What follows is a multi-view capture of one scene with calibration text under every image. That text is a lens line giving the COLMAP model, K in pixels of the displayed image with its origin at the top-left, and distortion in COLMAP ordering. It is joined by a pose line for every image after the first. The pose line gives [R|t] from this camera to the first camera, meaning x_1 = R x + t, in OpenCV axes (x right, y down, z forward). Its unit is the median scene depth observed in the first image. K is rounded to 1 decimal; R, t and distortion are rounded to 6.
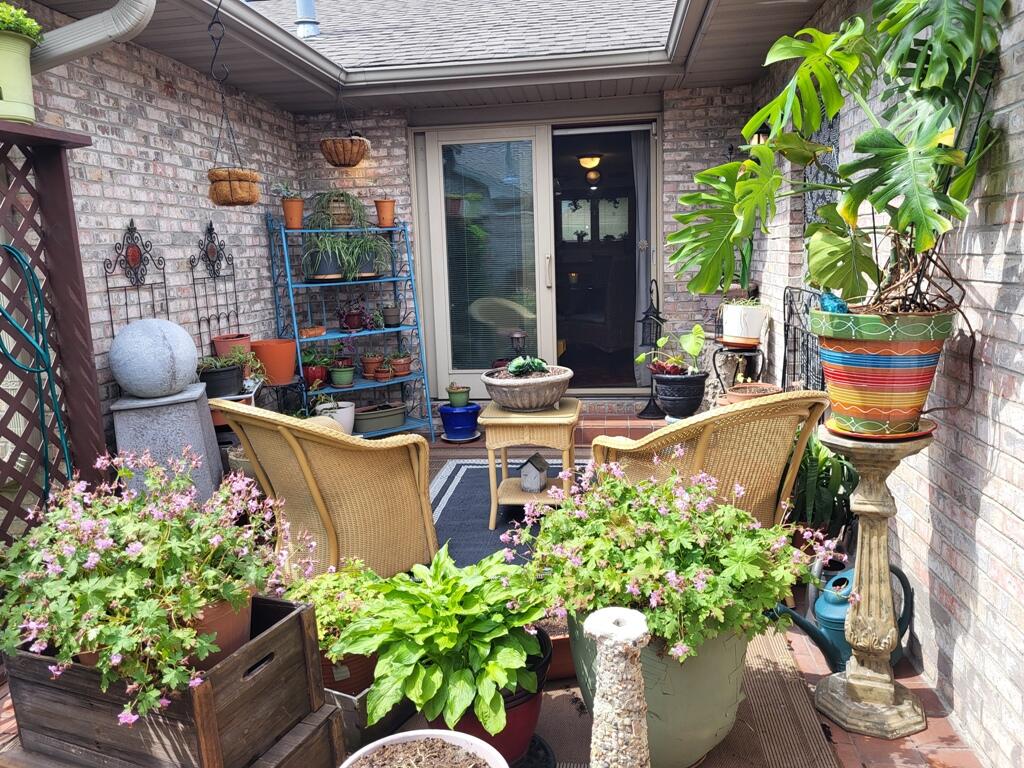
lens RADIAL K [[780.9, 0, 512.9], [0, 780.9, 381.9], [0, 0, 1]] dist [0.038209, -0.036145]
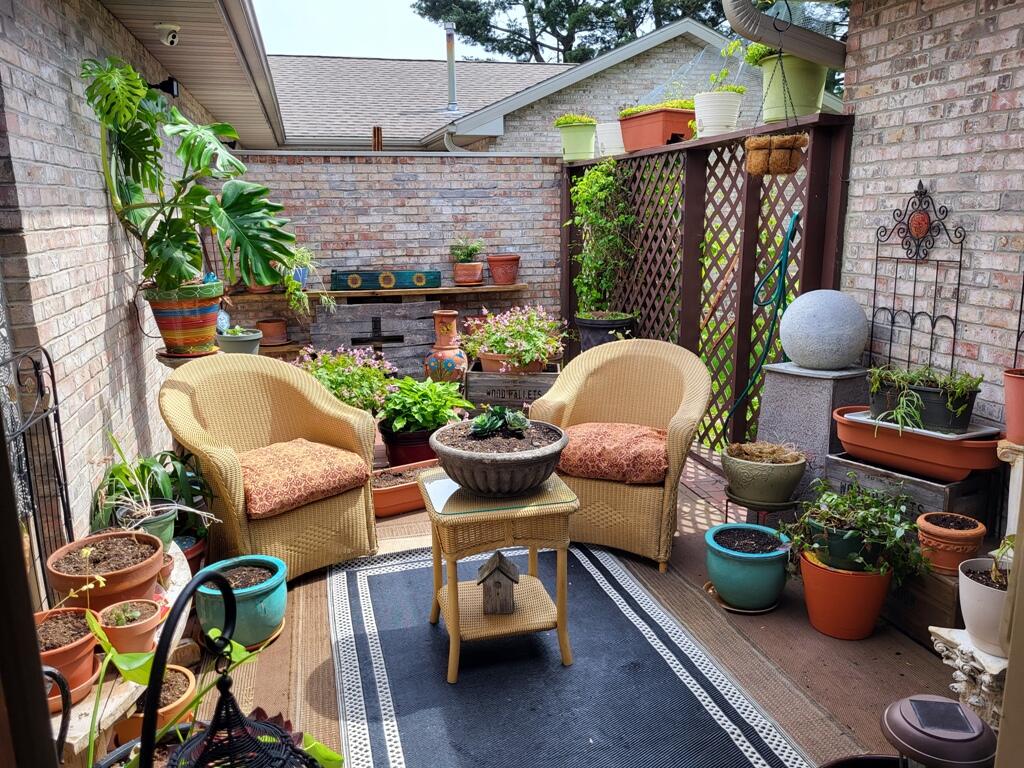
lens RADIAL K [[780.9, 0, 513.8], [0, 780.9, 385.7], [0, 0, 1]] dist [0.038209, -0.036145]
pose [[-0.926535, 0.121736, -0.355969, 0.247709], [-0.024402, 0.924760, 0.379768, -0.315156], [0.375417, 0.360554, -0.853852, 1.646678]]
